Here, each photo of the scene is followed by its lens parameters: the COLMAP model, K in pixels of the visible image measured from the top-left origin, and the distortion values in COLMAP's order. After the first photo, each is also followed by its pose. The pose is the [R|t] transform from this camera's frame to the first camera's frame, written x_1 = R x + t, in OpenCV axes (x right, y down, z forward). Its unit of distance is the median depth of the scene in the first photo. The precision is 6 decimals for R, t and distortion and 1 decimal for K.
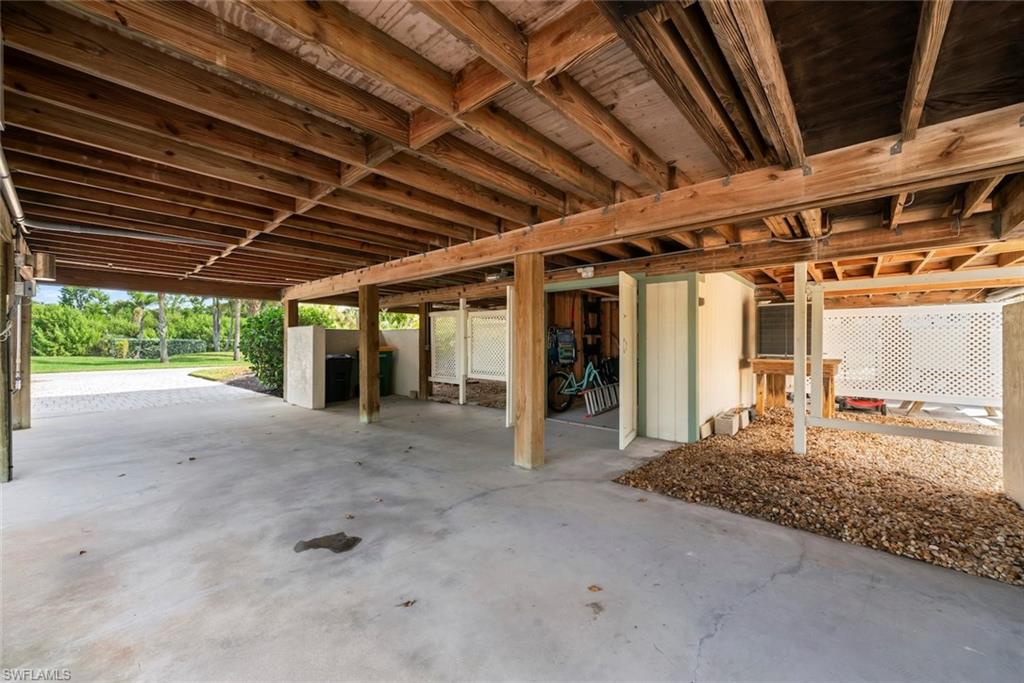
lens RADIAL K [[391.5, 0, 512.0], [0, 391.5, 341.5], [0, 0, 1]] dist [0.000722, 0.000294]
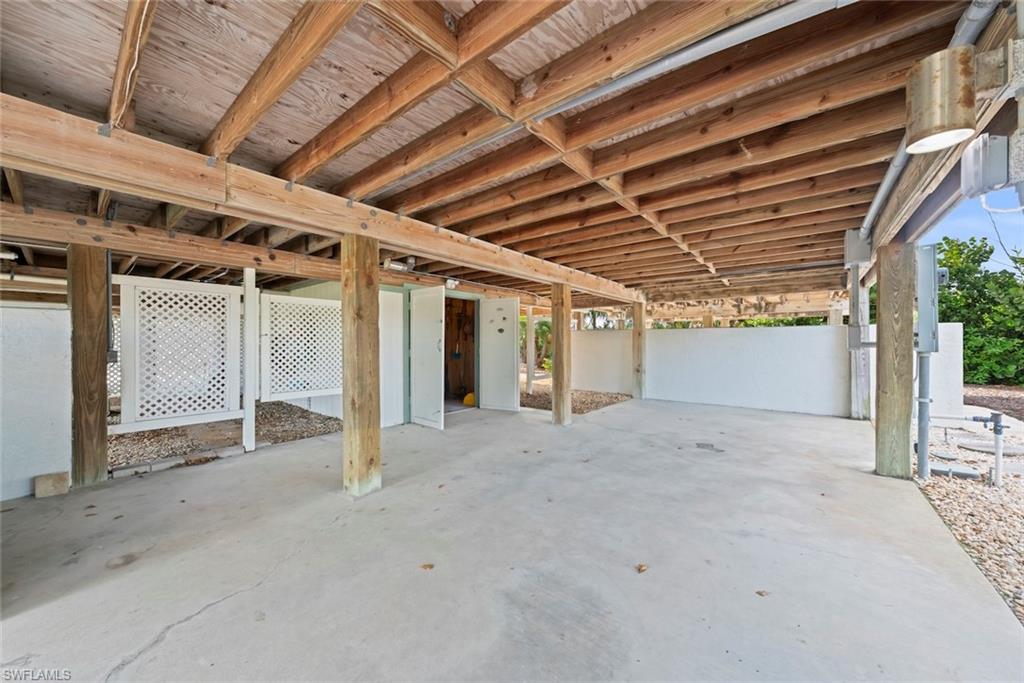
lens RADIAL K [[372.8, 0, 513.7], [0, 372.8, 331.6], [0, 0, 1]] dist [0.000183, -0.000026]
pose [[-0.057205, 0.026313, 0.998016, -1.578511], [0.001355, 0.999654, -0.026278, -0.000398], [-0.998362, -0.000151, -0.057221, 1.447036]]
